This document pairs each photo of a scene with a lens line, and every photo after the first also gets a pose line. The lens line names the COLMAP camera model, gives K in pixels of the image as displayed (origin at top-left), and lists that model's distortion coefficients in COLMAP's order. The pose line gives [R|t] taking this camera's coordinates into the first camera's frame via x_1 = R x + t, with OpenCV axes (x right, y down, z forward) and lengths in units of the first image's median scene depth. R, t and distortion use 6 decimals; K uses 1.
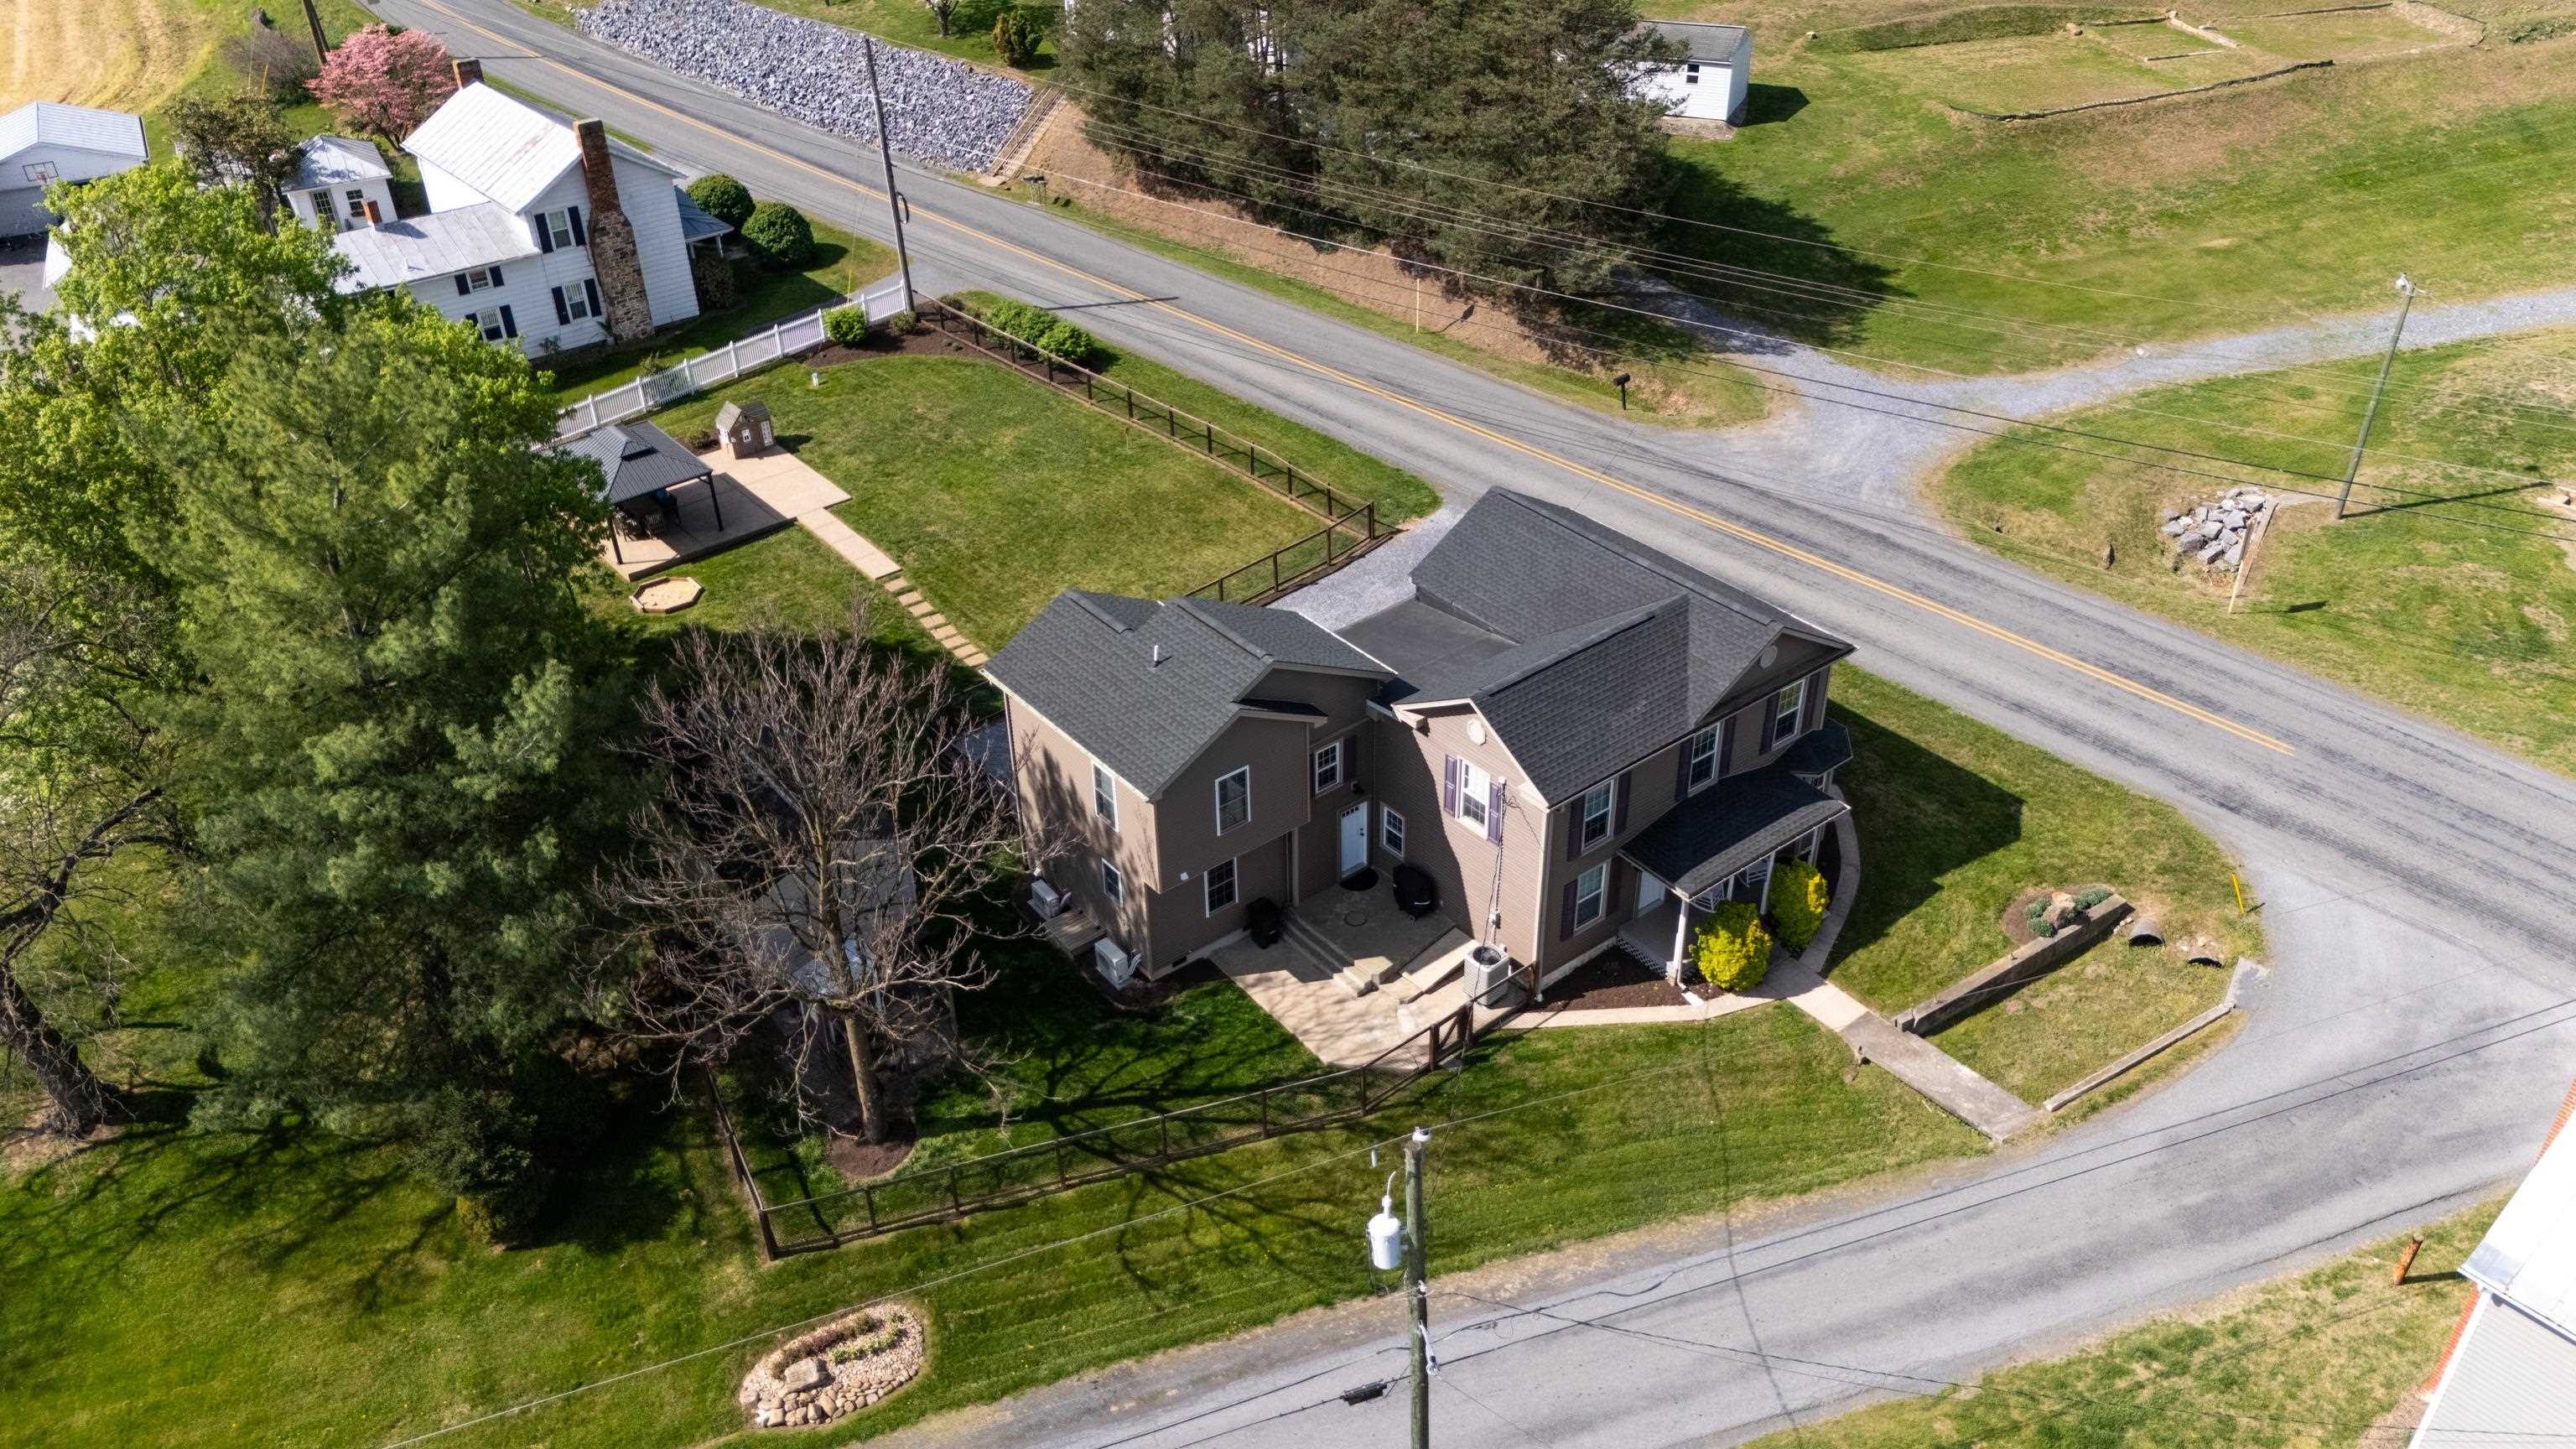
lens RADIAL K [[1905.0, 0, 1283.5], [0, 1905.0, 721.7], [0, 0, 1]] dist [0.071624, -0.074694]
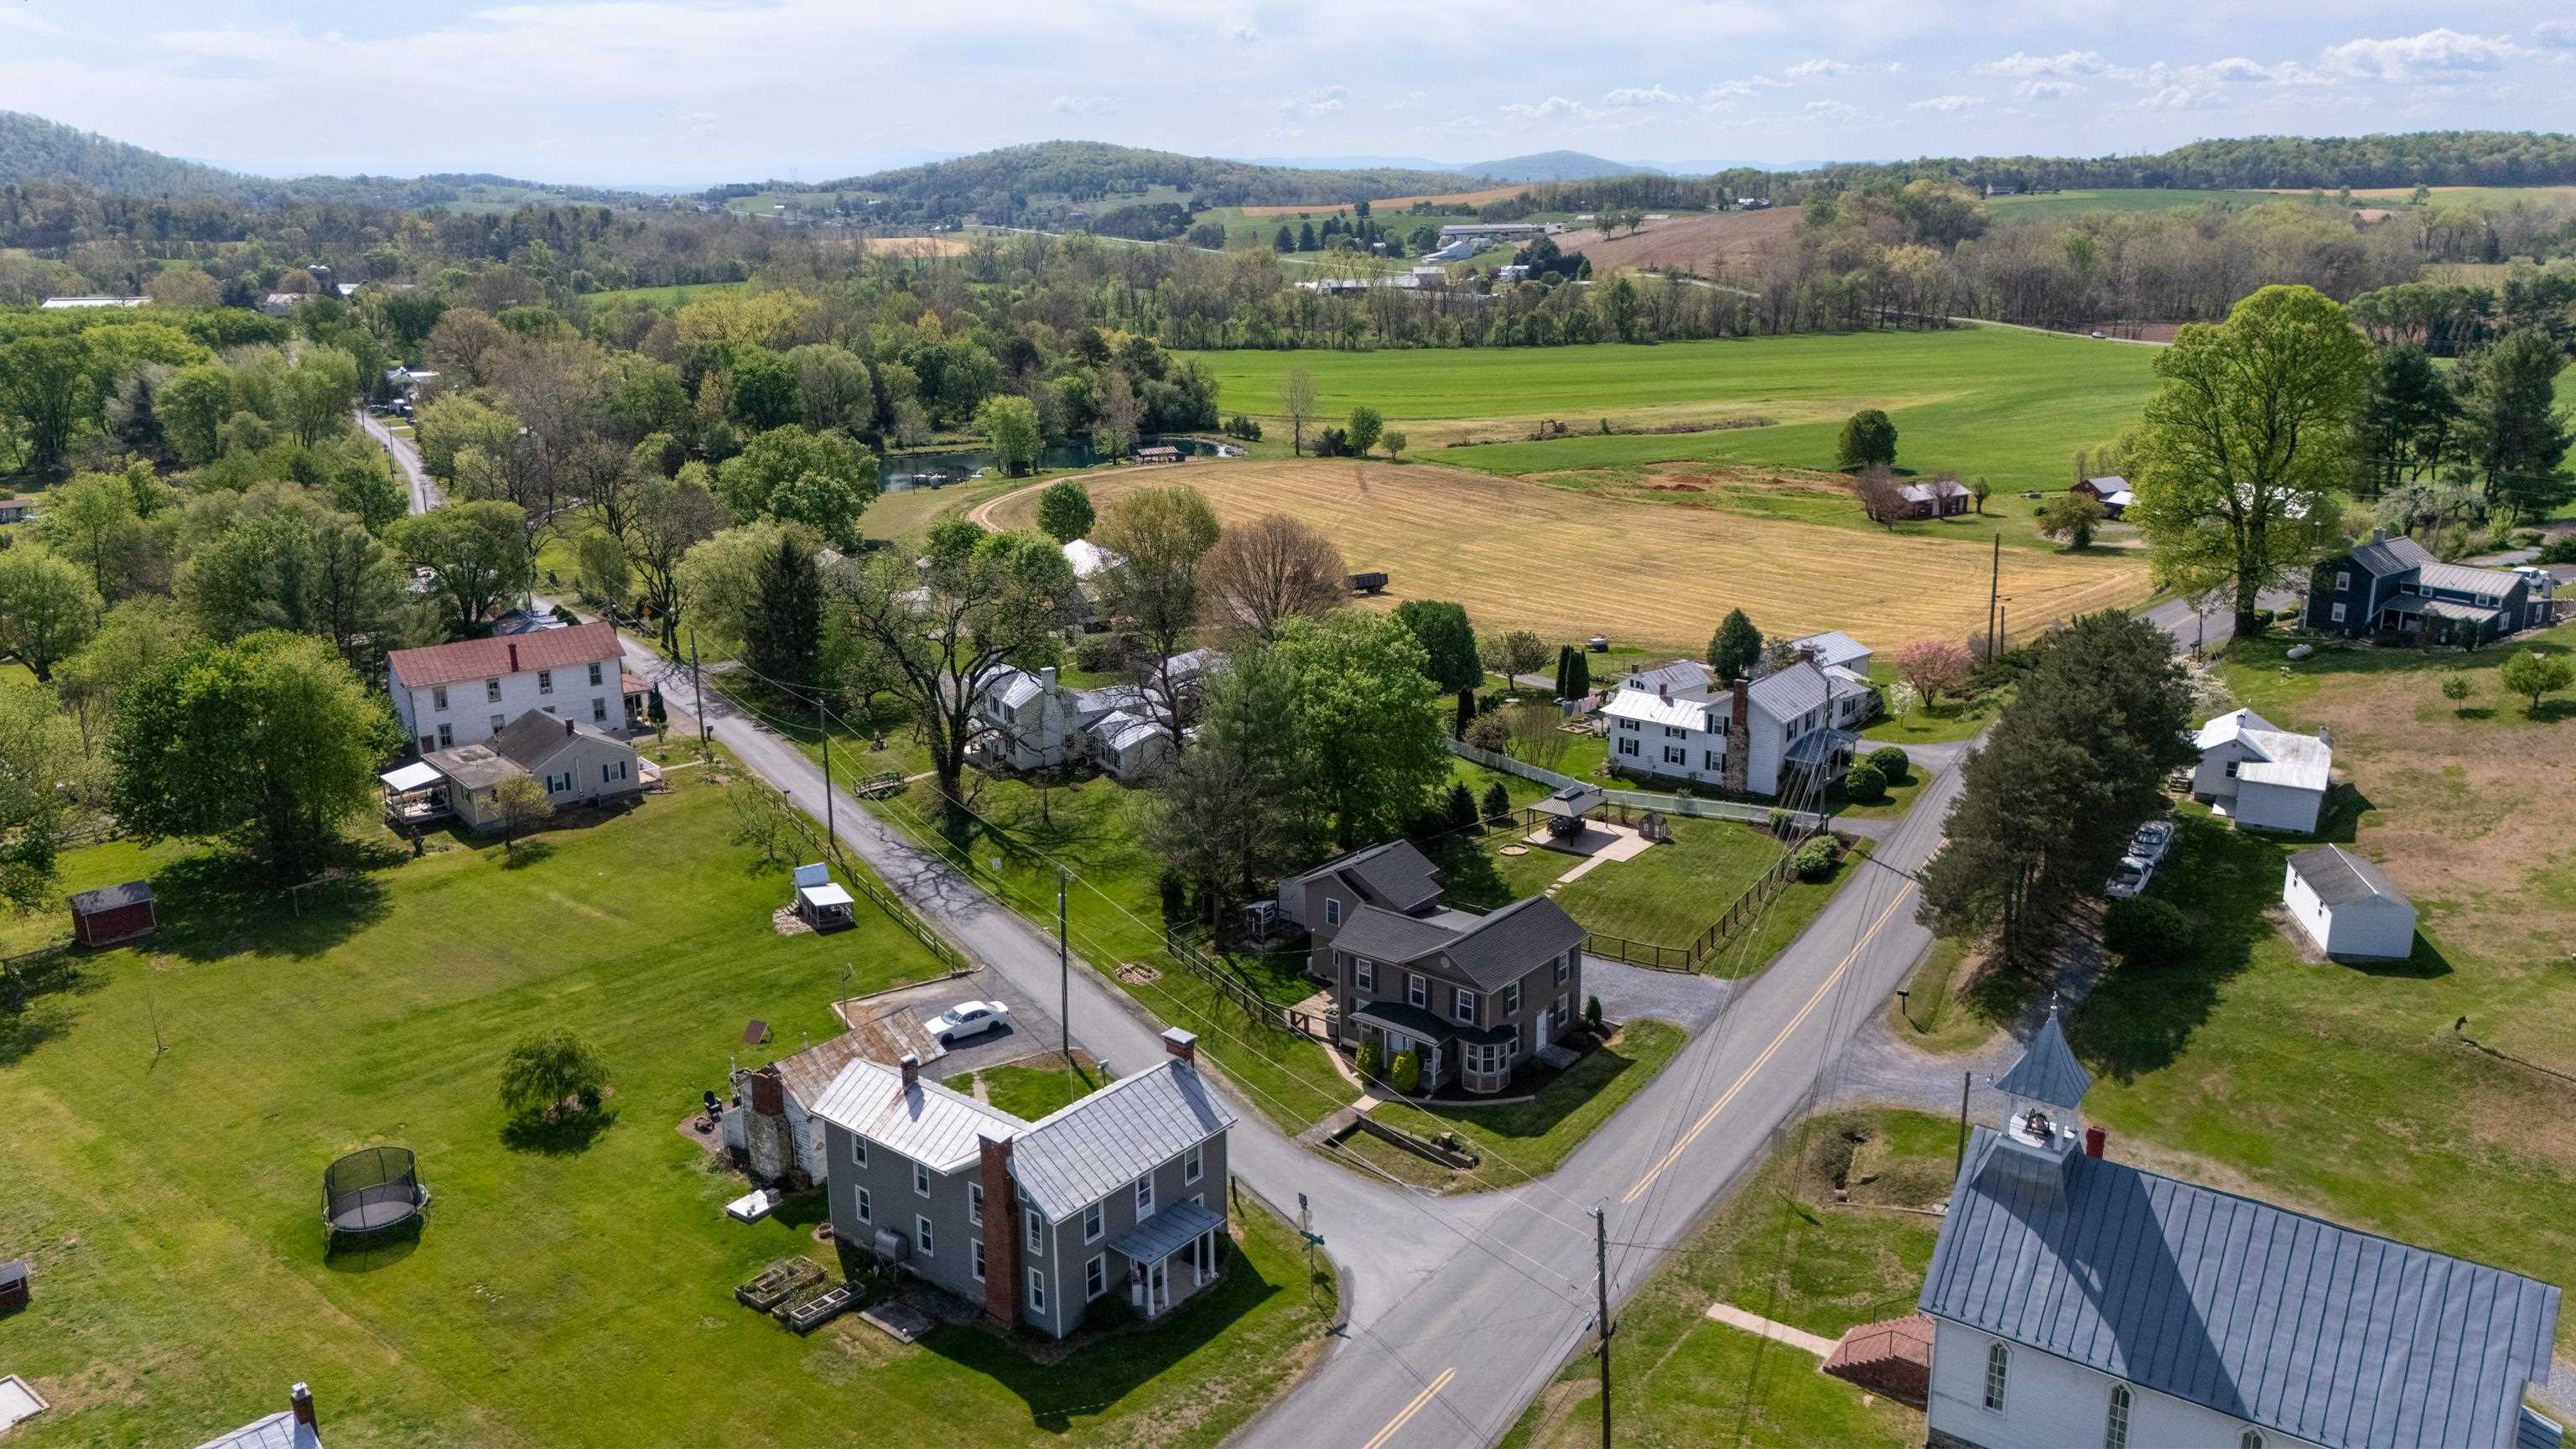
lens RADIAL K [[1892.3, 0, 1278.0], [0, 1892.3, 715.1], [0, 0, 1]] dist [0.096603, -0.127479]
pose [[0.202941, 0.279036, -0.938591, 1.628443], [-0.528003, 0.838428, 0.135095, -0.347924], [0.824638, 0.468163, 0.317483, 0.009481]]
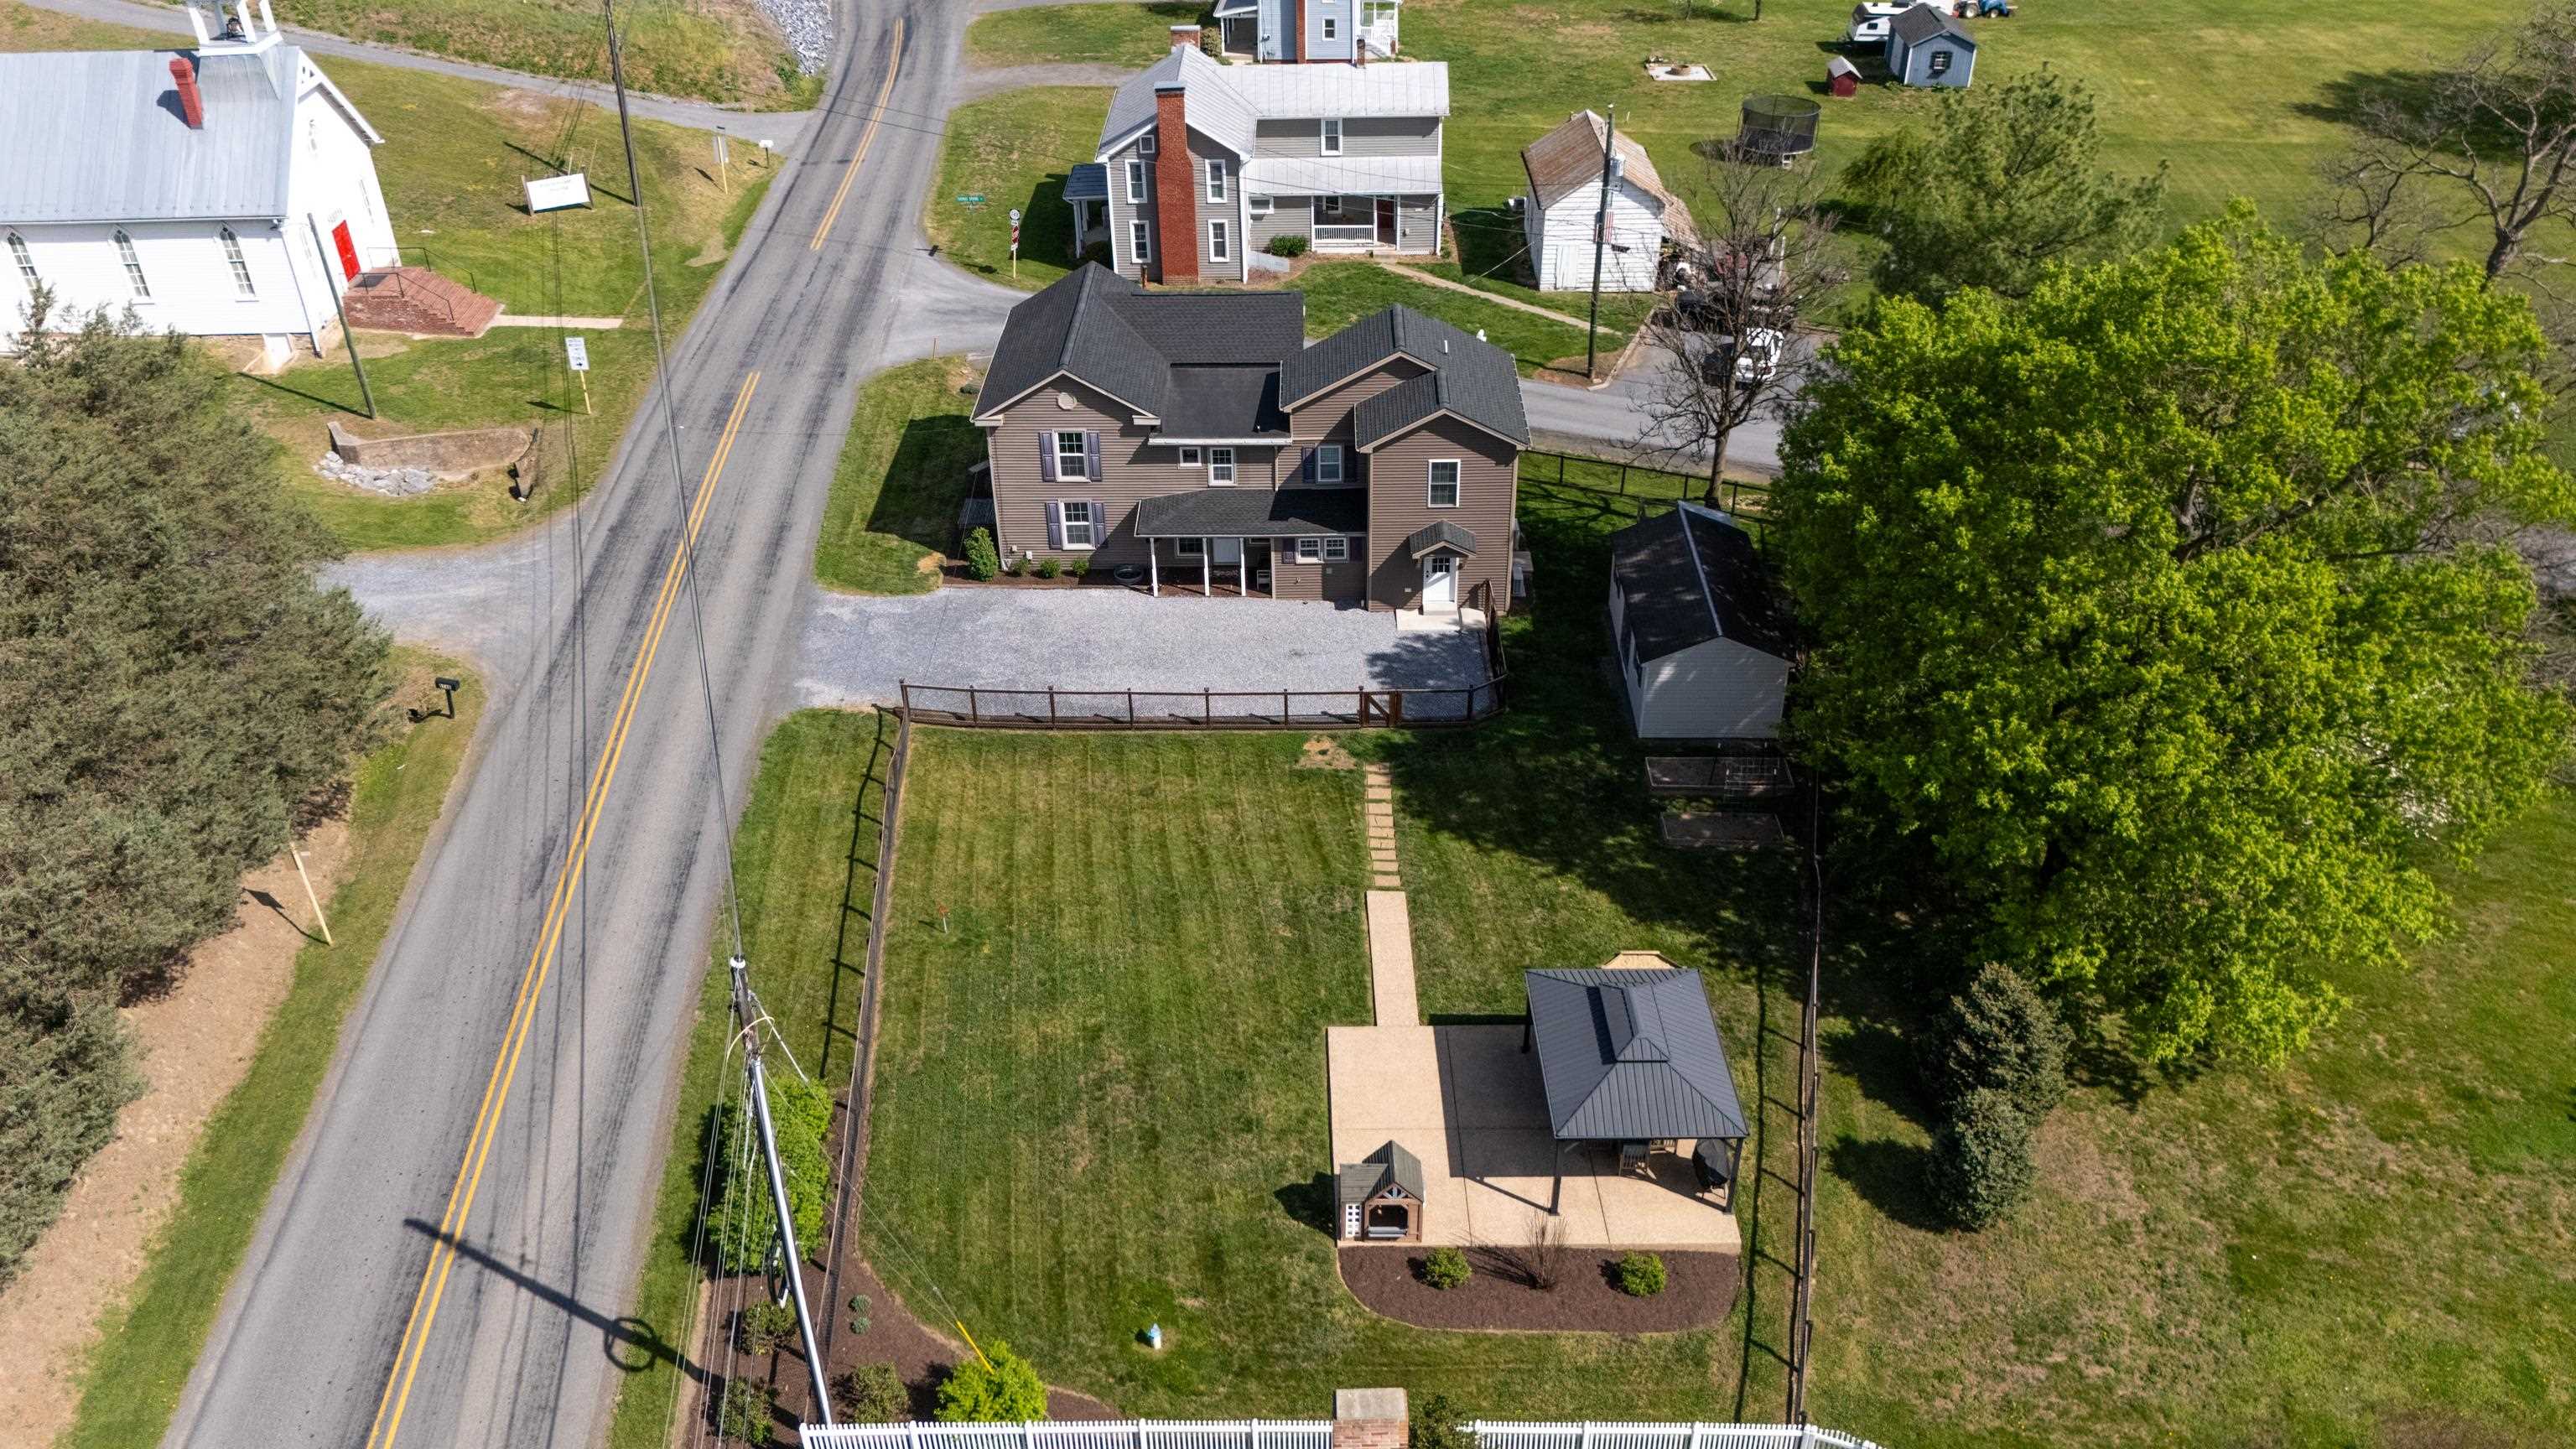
lens RADIAL K [[1905.0, 0, 1283.5], [0, 1905.0, 721.7], [0, 0, 1]] dist [0.071624, -0.074694]
pose [[-0.777604, -0.313096, 0.545255, -0.584204], [0.375398, 0.464482, 0.802081, -0.759455], [-0.504389, 0.828389, -0.243648, 1.167715]]
